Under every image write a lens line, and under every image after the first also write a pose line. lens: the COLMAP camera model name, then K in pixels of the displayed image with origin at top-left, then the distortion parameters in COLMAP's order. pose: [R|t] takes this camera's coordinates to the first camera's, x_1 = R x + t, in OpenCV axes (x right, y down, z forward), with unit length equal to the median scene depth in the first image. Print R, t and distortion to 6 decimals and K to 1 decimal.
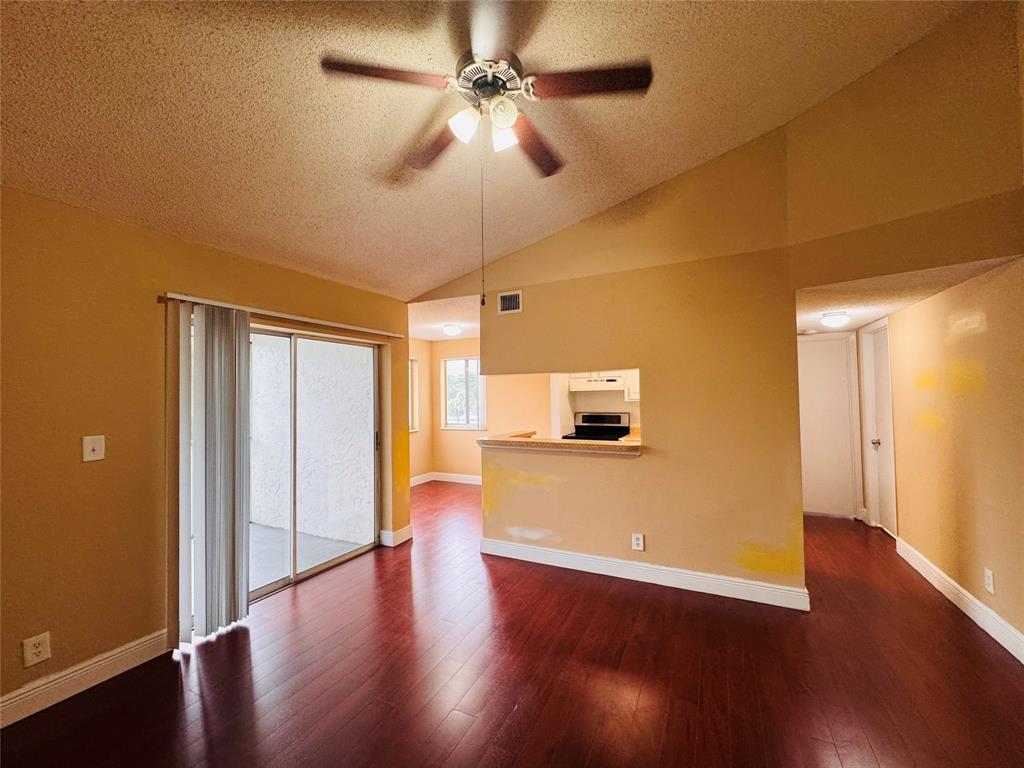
lens RADIAL K [[411.4, 0, 512.0], [0, 411.4, 384.0], [0, 0, 1]] dist [-0.003445, 0.000014]
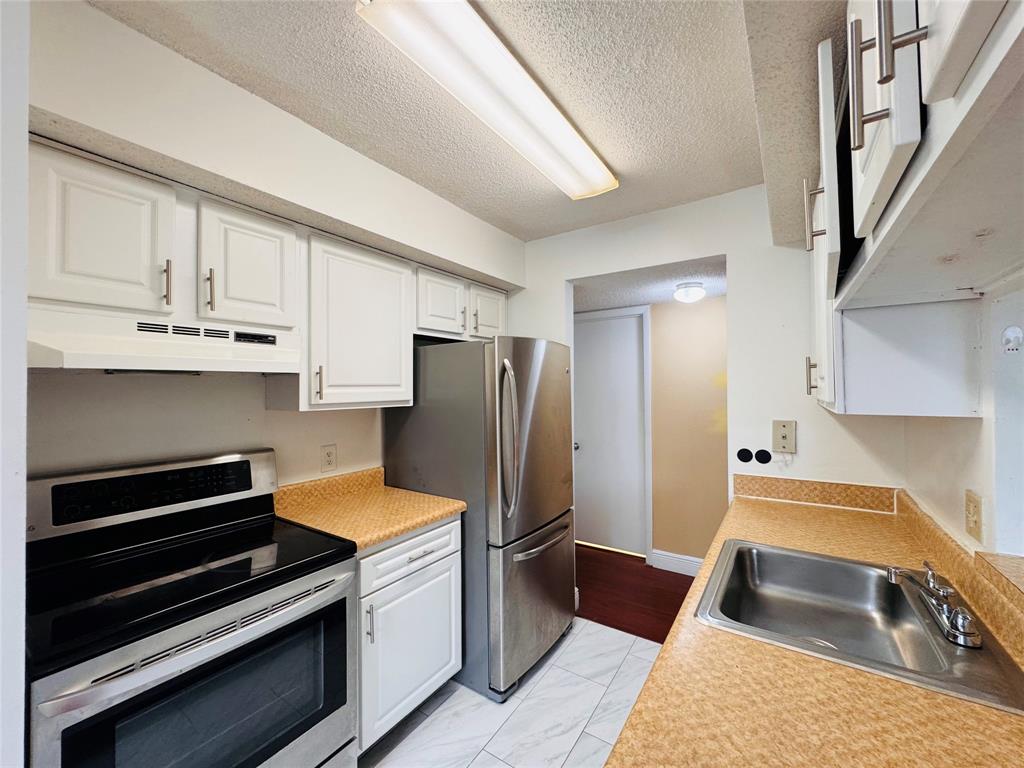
lens RADIAL K [[411.4, 0, 512.0], [0, 411.4, 384.0], [0, 0, 1]] dist [-0.003445, 0.000014]
pose [[0.130658, 0.027674, 0.991041, -0.004795], [-0.022194, 0.999441, -0.024983, 0.020436], [-0.991179, -0.018731, 0.131200, 0.651749]]
